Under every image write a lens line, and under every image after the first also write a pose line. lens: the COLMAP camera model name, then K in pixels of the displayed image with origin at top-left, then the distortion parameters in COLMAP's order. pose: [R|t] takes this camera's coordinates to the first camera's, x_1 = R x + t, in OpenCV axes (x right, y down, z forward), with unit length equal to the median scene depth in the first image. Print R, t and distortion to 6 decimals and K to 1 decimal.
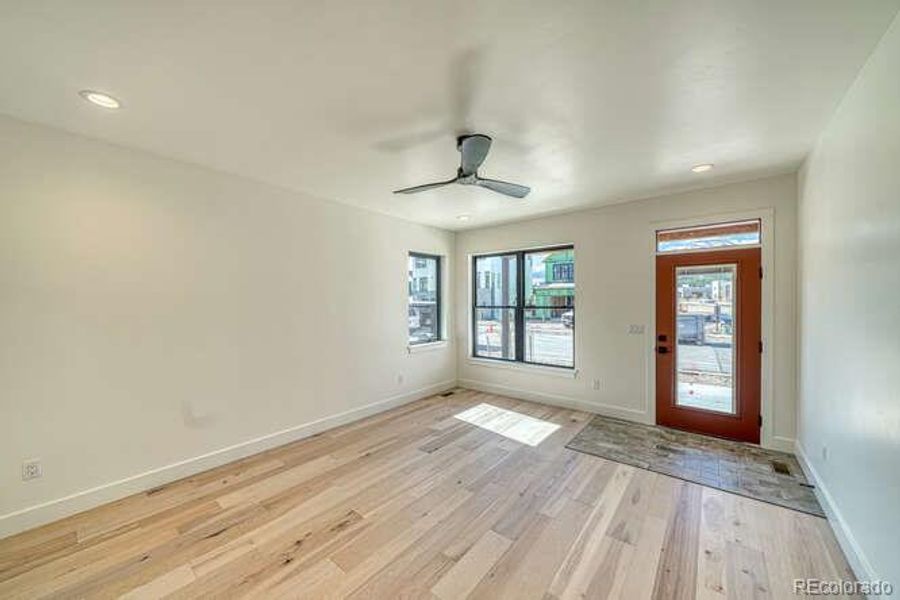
lens RADIAL K [[319.8, 0, 455.0], [0, 319.8, 300.9], [0, 0, 1]] dist [-0.001544, -0.000052]
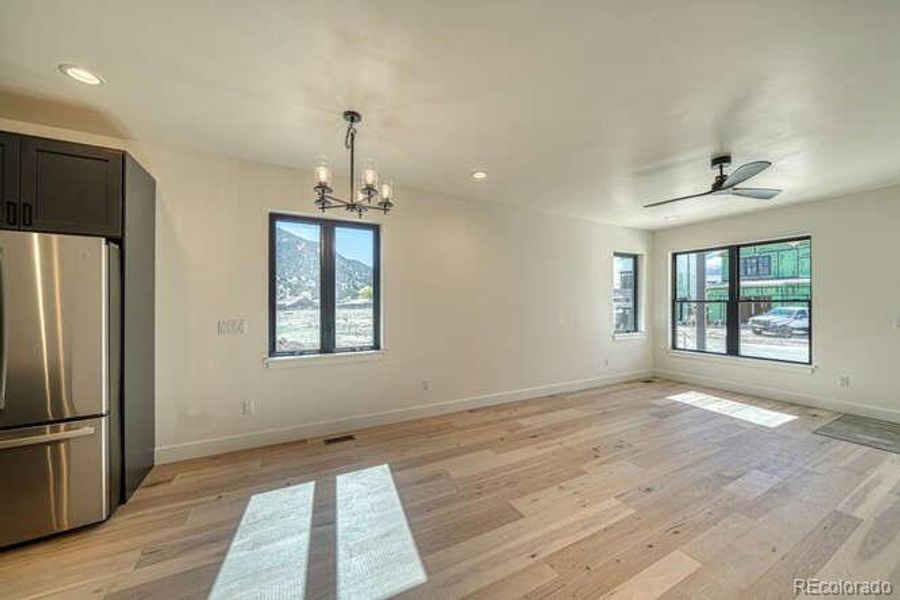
lens RADIAL K [[320.1, 0, 452.6], [0, 320.1, 301.3], [0, 0, 1]] dist [-0.003424, -0.000293]
pose [[0.920387, 0.004186, -0.390987, -0.284768], [-0.006605, 0.999966, -0.004843, 0.040243], [0.390954, 0.007039, 0.920383, -0.353317]]
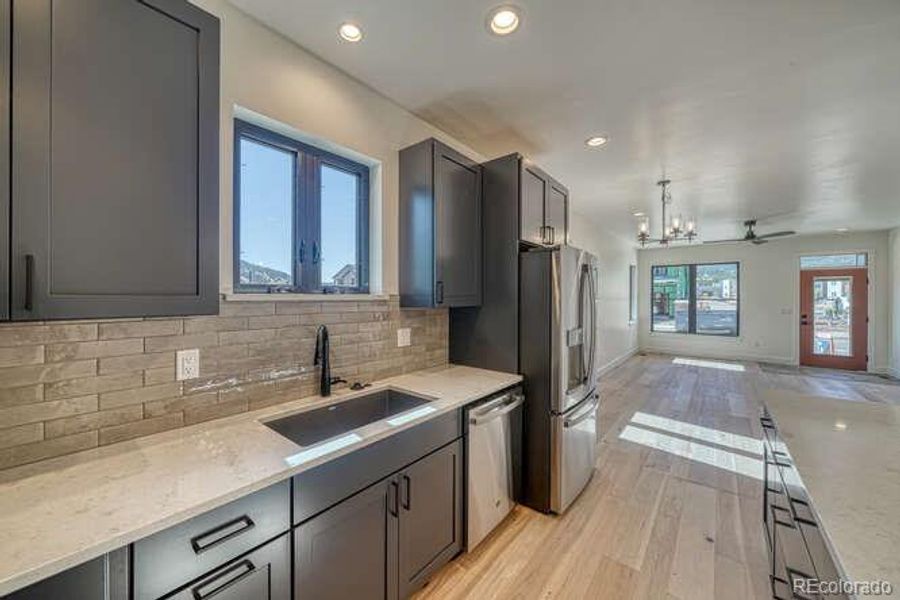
lens RADIAL K [[319.8, 0, 434.4], [0, 319.8, 298.4], [0, 0, 1]] dist [-0.001544, -0.000052]
pose [[0.999657, 0.008306, -0.024852, -1.368380], [-0.008255, 0.999964, 0.002160, 0.027674], [0.024869, -0.001954, 0.999689, -0.836728]]
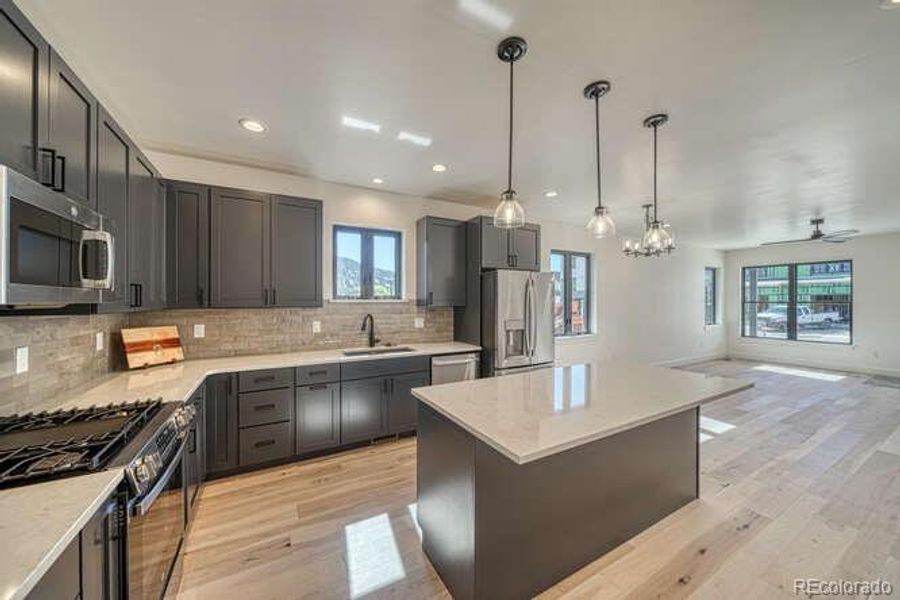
lens RADIAL K [[319.8, 0, 444.7], [0, 319.8, 300.2], [0, 0, 1]] dist [-0.001544, -0.000052]
pose [[0.930055, 0.003307, -0.367405, -0.962271], [-0.004838, 0.999983, -0.003245, 0.028005], [0.367388, 0.004796, 0.930055, -1.216666]]
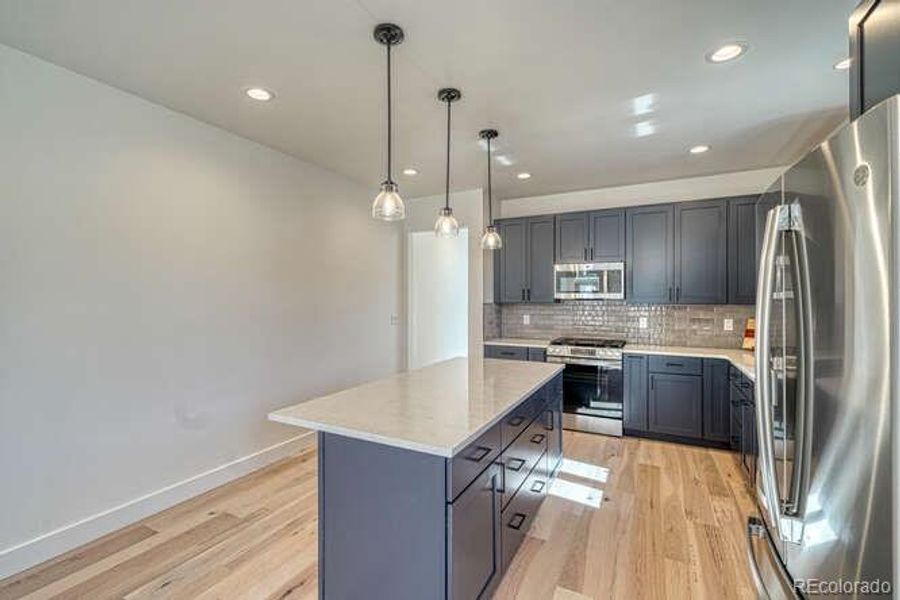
lens RADIAL K [[397.6, 0, 435.9], [0, 397.6, 294.6], [0, 0, 1]] dist [0.002064, 0.000307]
pose [[-0.984449, 0.001911, -0.175663, -0.776702], [0.002864, 0.999983, -0.005170, 0.024699], [0.175650, -0.005593, -0.984437, 0.059400]]
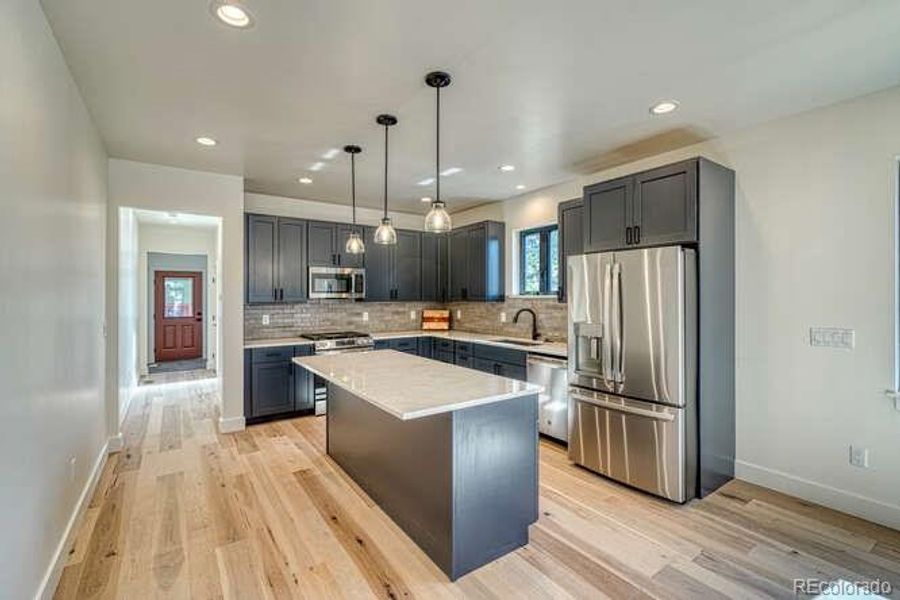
lens RADIAL K [[397.6, 0, 448.9], [0, 397.6, 297.1], [0, 0, 1]] dist [0.002064, 0.000307]
pose [[-0.273773, 0.003010, -0.961790, -0.193725], [-0.000306, 0.999995, 0.003217, 0.025121], [0.961794, 0.001175, -0.273770, -0.285950]]
